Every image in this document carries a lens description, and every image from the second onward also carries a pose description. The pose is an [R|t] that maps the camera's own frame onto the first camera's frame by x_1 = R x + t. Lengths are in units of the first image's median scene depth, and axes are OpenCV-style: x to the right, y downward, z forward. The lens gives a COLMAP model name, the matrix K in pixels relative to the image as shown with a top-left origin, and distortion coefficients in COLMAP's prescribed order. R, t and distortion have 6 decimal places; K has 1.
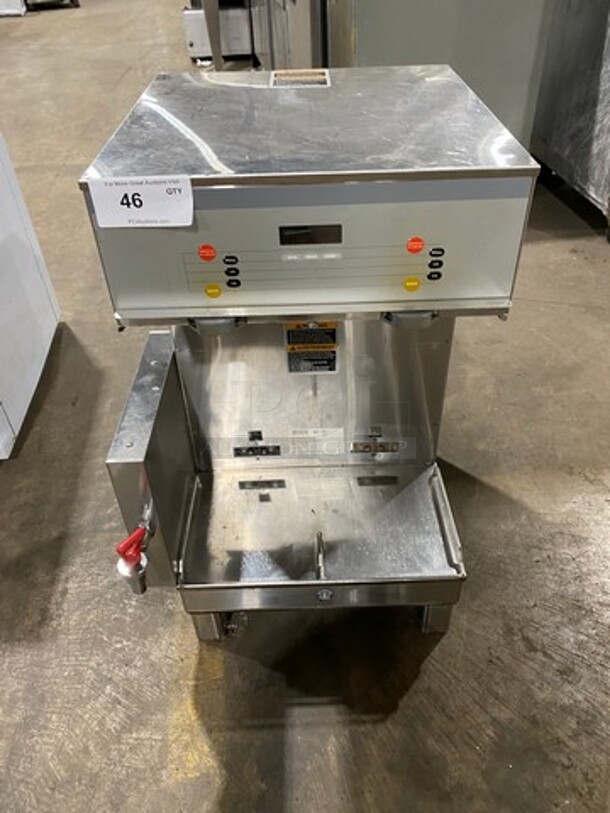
lens RADIAL K [[608.6, 0, 307.5], [0, 608.6, 402.5], [0, 0, 1]] dist [0.008452, 0.005445]
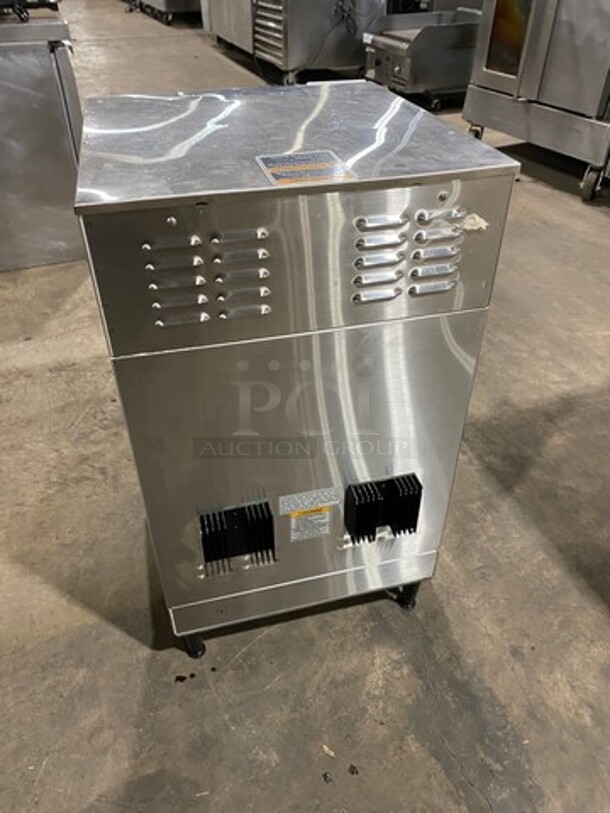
lens RADIAL K [[623.5, 0, 305.0], [0, 623.5, 406.5], [0, 0, 1]] dist [0.008916, 0.006707]
pose [[-0.971632, 0.171316, -0.163040, 0.142446], [-0.122318, 0.225998, 0.966418, -1.133932], [0.202410, 0.958945, -0.198632, 1.353541]]
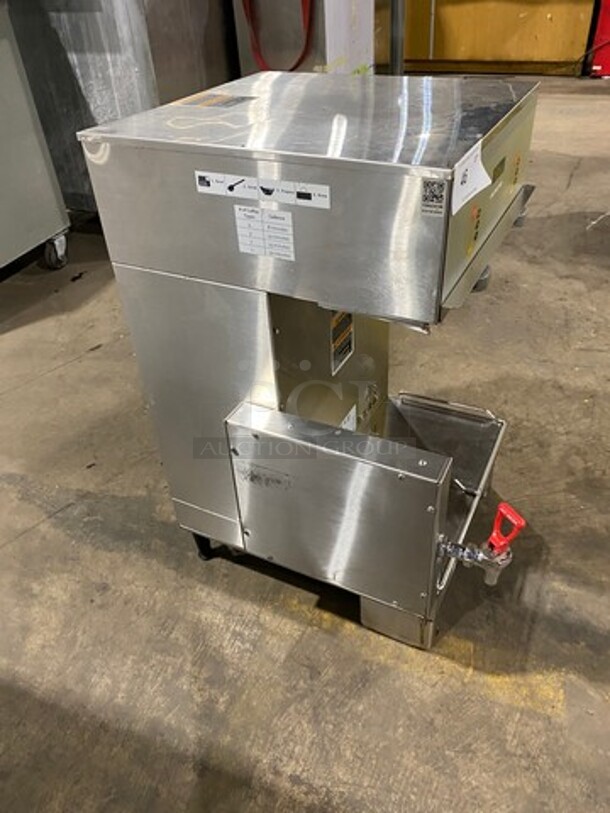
lens RADIAL K [[608.6, 0, 307.5], [0, 608.6, 402.5], [0, 0, 1]] dist [0.008452, 0.005445]
pose [[0.466089, -0.522127, 0.714244, -0.854238], [0.588080, 0.785974, 0.190805, -0.246835], [-0.661002, 0.331100, 0.673387, 0.388585]]
